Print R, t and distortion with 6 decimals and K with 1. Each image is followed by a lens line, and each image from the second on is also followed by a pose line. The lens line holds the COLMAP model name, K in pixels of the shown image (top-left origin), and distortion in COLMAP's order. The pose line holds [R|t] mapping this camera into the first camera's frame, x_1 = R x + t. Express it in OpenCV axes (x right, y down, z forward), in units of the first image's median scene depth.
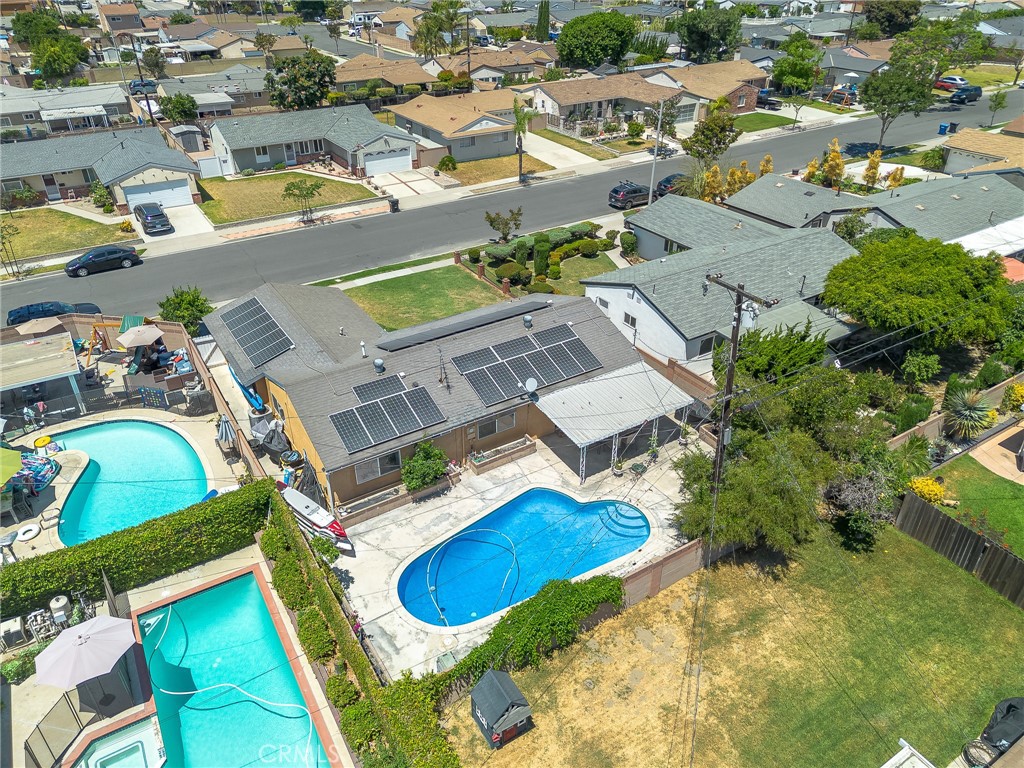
lens RADIAL K [[724.0, 0, 516.7], [0, 724.0, 378.9], [0, 0, 1]] dist [0.069140, -0.059269]
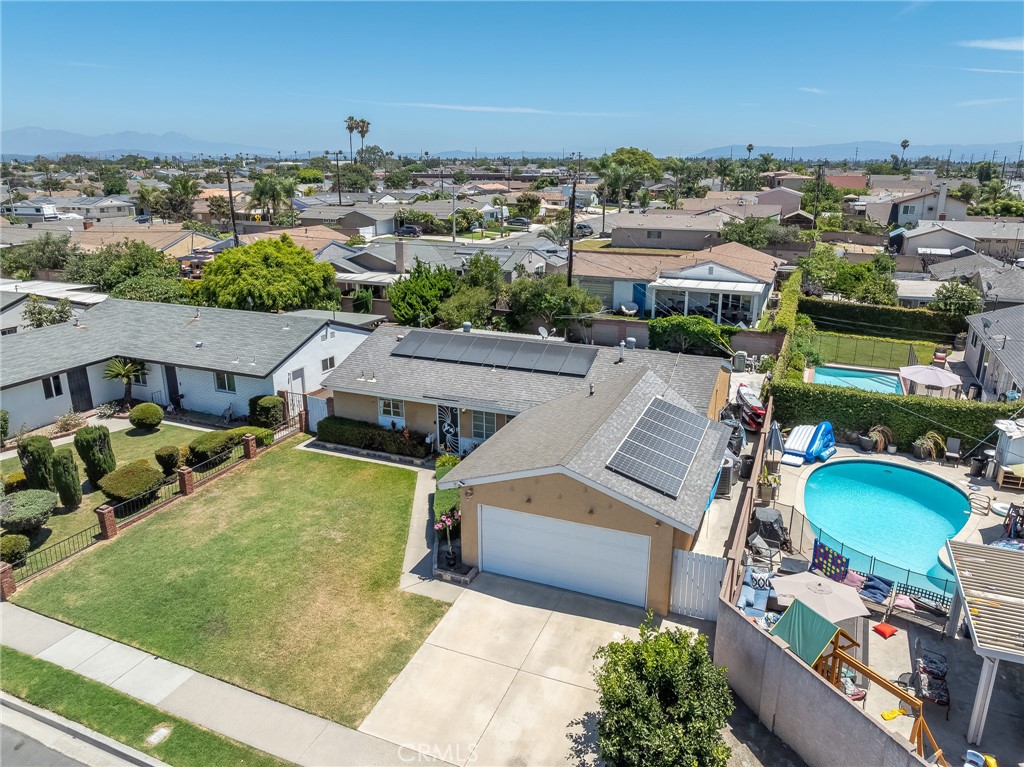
lens RADIAL K [[719.4, 0, 513.2], [0, 719.4, 378.0], [0, 0, 1]] dist [-0.046416, 0.009382]
pose [[-0.565740, -0.236486, 0.789944, -0.465069], [0.427226, 0.735319, 0.526102, -0.298449], [-0.705277, 0.635123, -0.314967, 0.764685]]
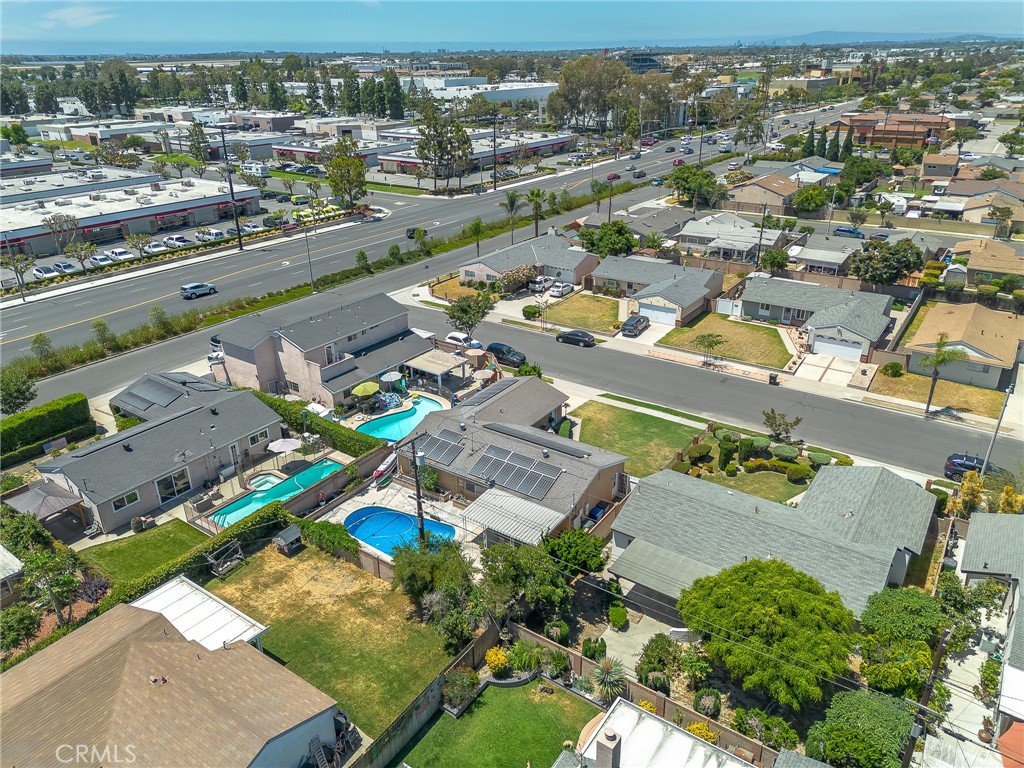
lens RADIAL K [[724.0, 0, 512.8], [0, 724.0, 390.4], [0, 0, 1]] dist [0.069140, -0.059269]
pose [[0.390676, 0.388210, -0.834665, 0.707838], [-0.470206, 0.863668, 0.181614, -0.257195], [0.791378, 0.321512, 0.519953, 0.065467]]
